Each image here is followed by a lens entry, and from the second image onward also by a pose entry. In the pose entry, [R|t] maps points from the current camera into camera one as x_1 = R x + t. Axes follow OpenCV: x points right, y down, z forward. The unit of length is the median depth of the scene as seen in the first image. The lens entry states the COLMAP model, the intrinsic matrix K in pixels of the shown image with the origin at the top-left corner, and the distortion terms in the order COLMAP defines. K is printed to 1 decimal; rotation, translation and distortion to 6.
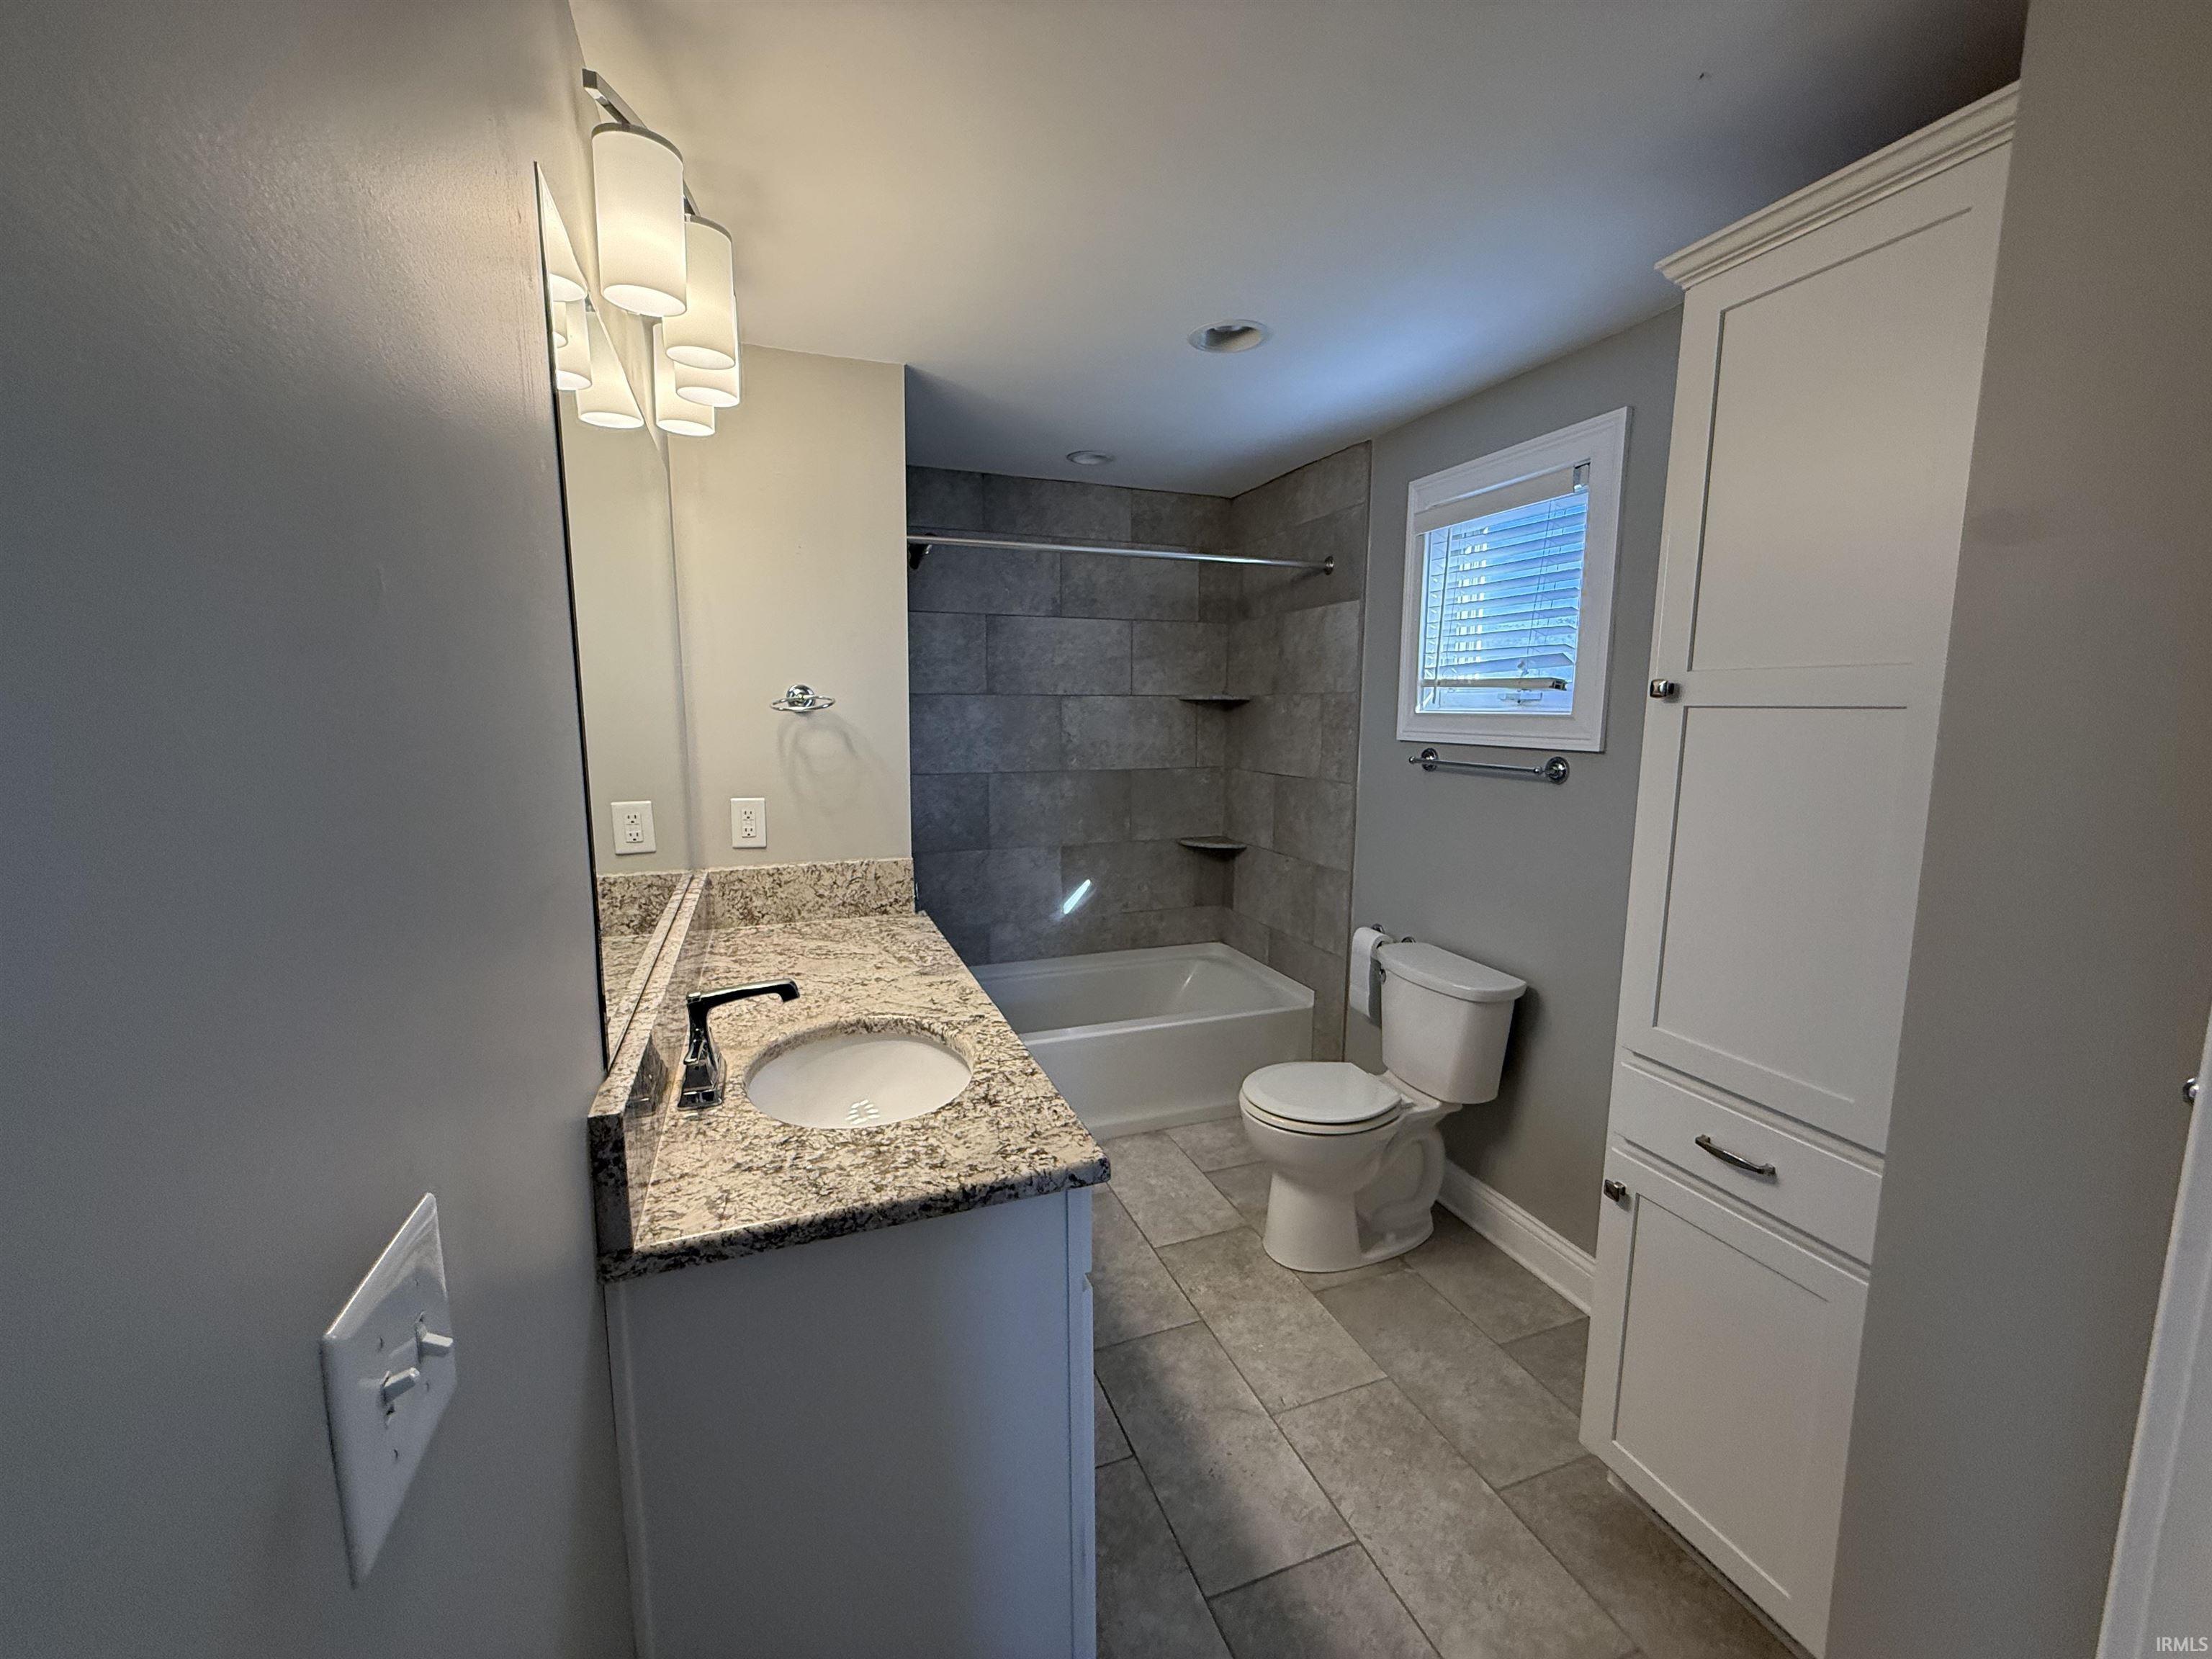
lens RADIAL K [[882.5, 0, 1098.6], [0, 882.5, 829.5], [0, 0, 1]] dist [-0.000128, 0.000149]
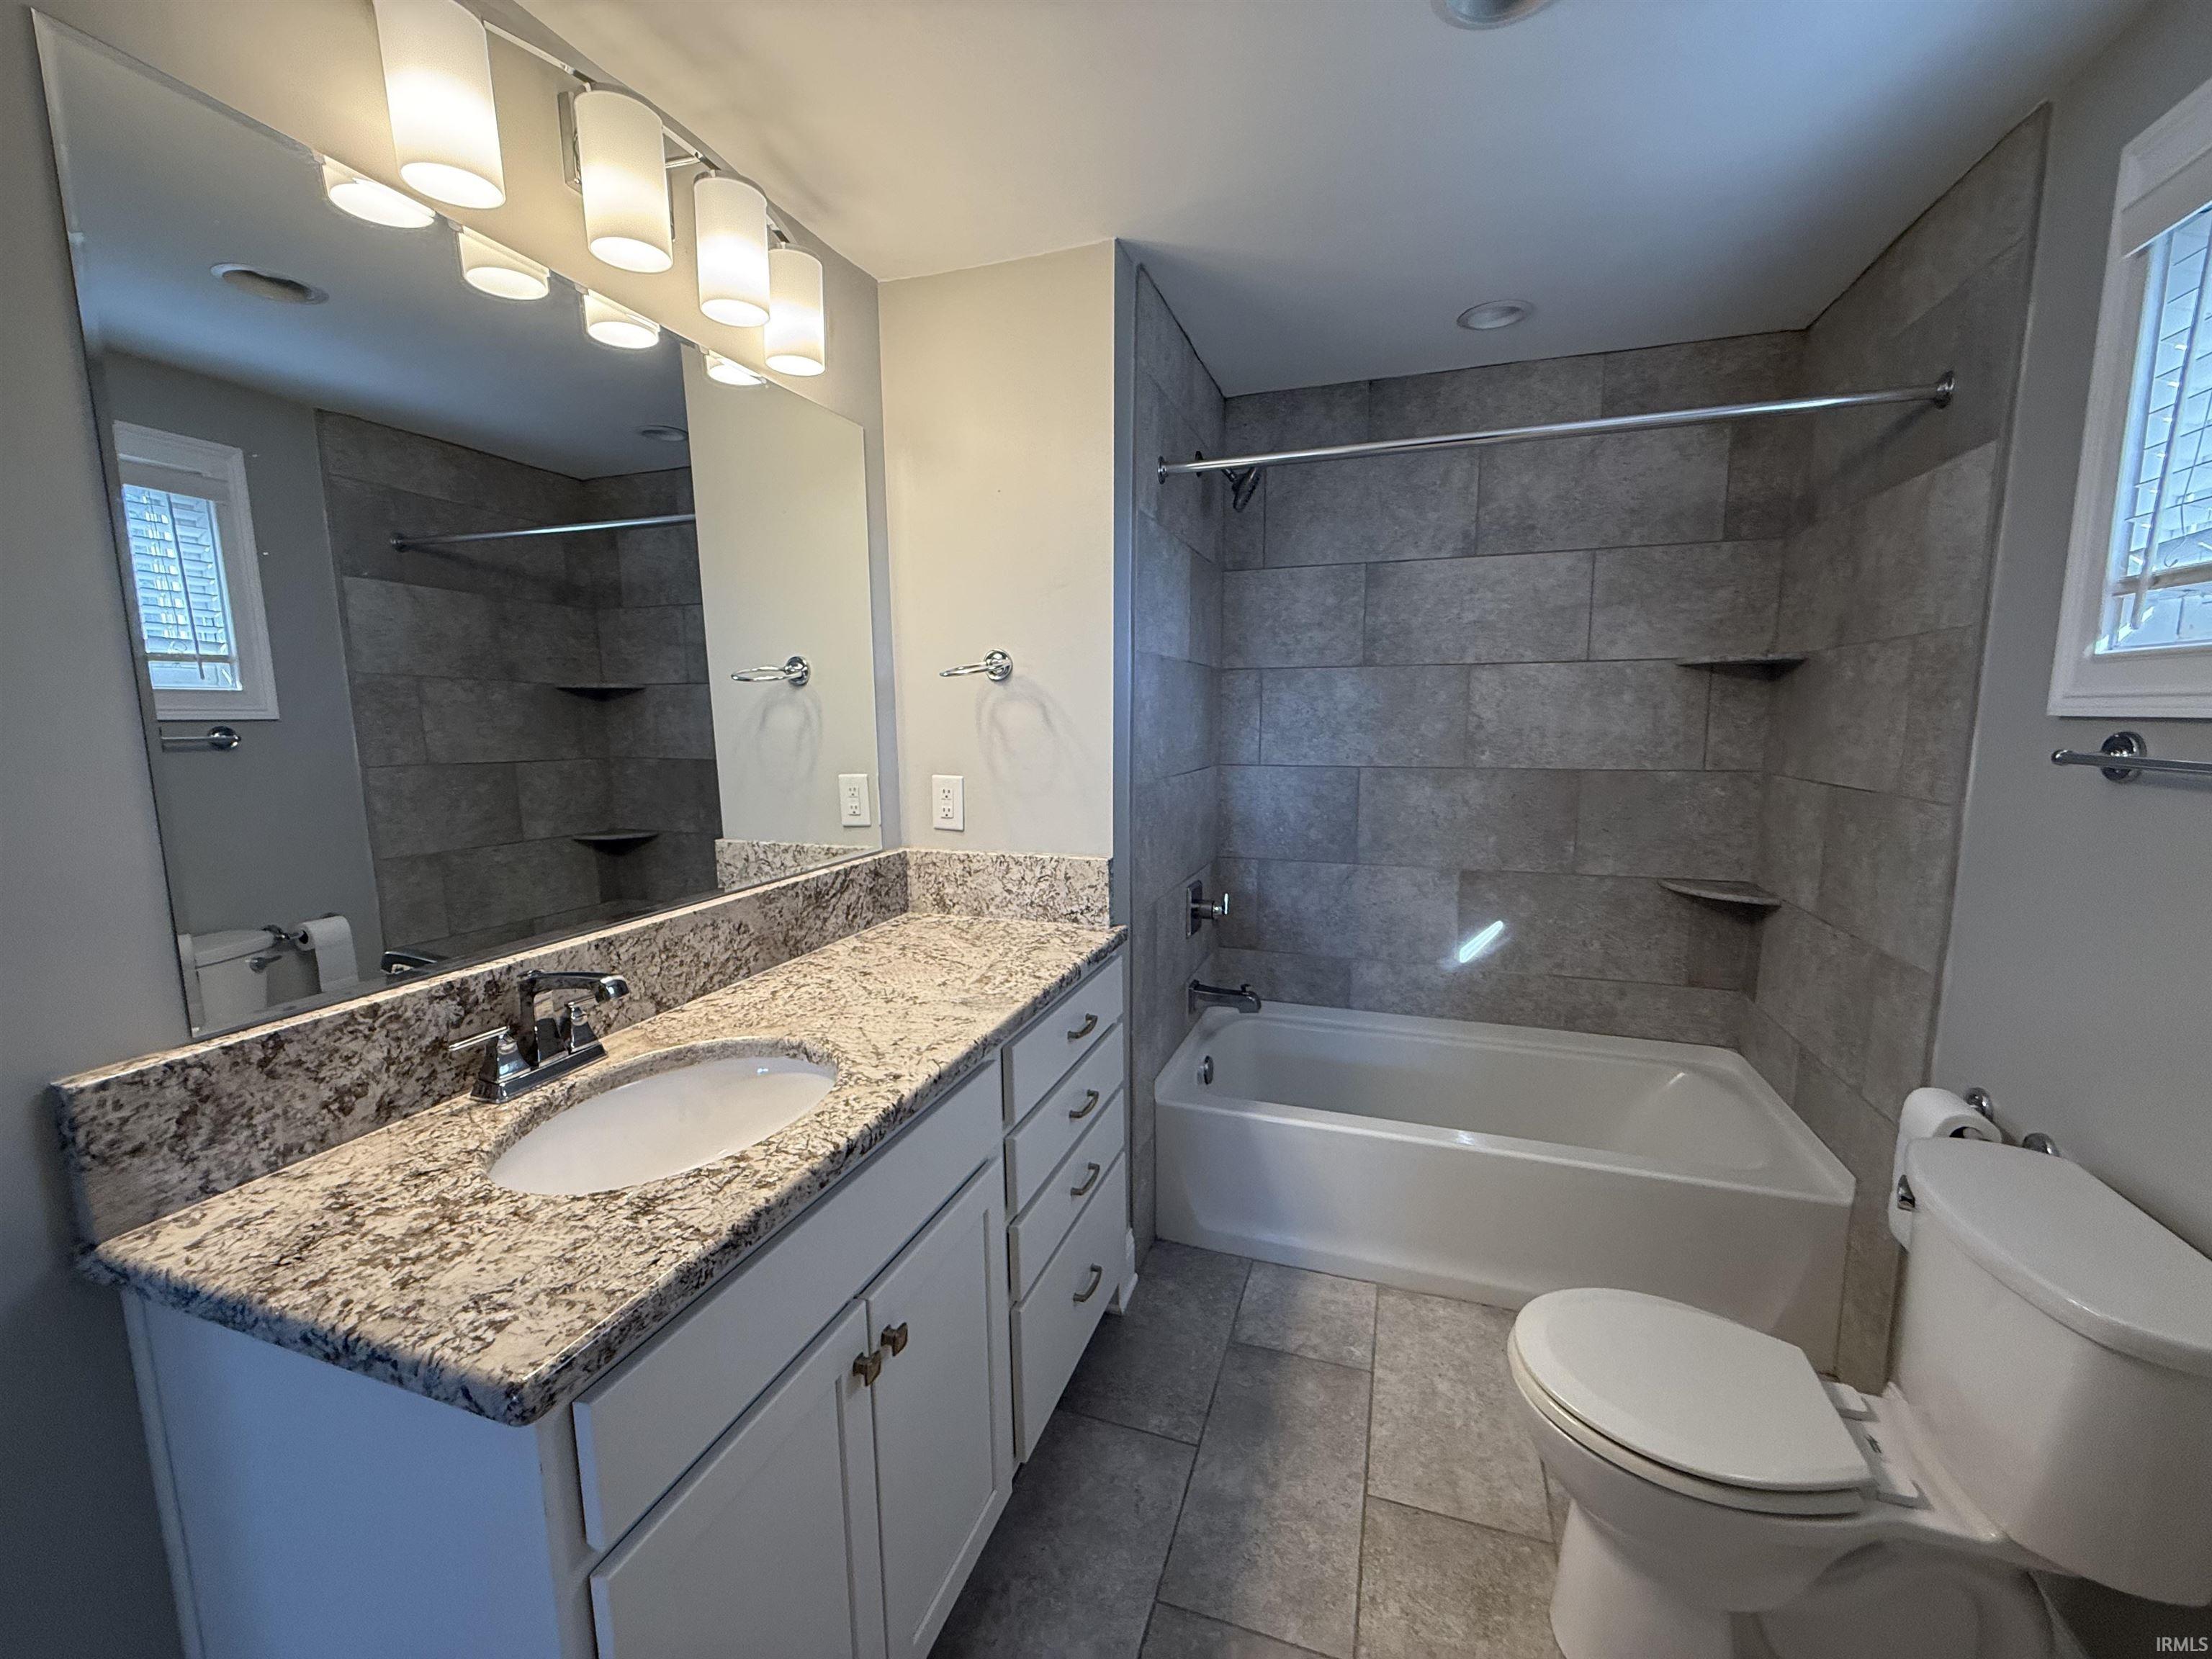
lens RADIAL K [[882.5, 0, 1107.3], [0, 882.5, 828.5], [0, 0, 1]] dist [-0.000128, 0.000149]
pose [[0.768649, 0.076695, -0.635057, 0.216818], [-0.079843, 0.996525, 0.023711, -0.010601], [0.634669, 0.032479, 0.772101, 0.268631]]
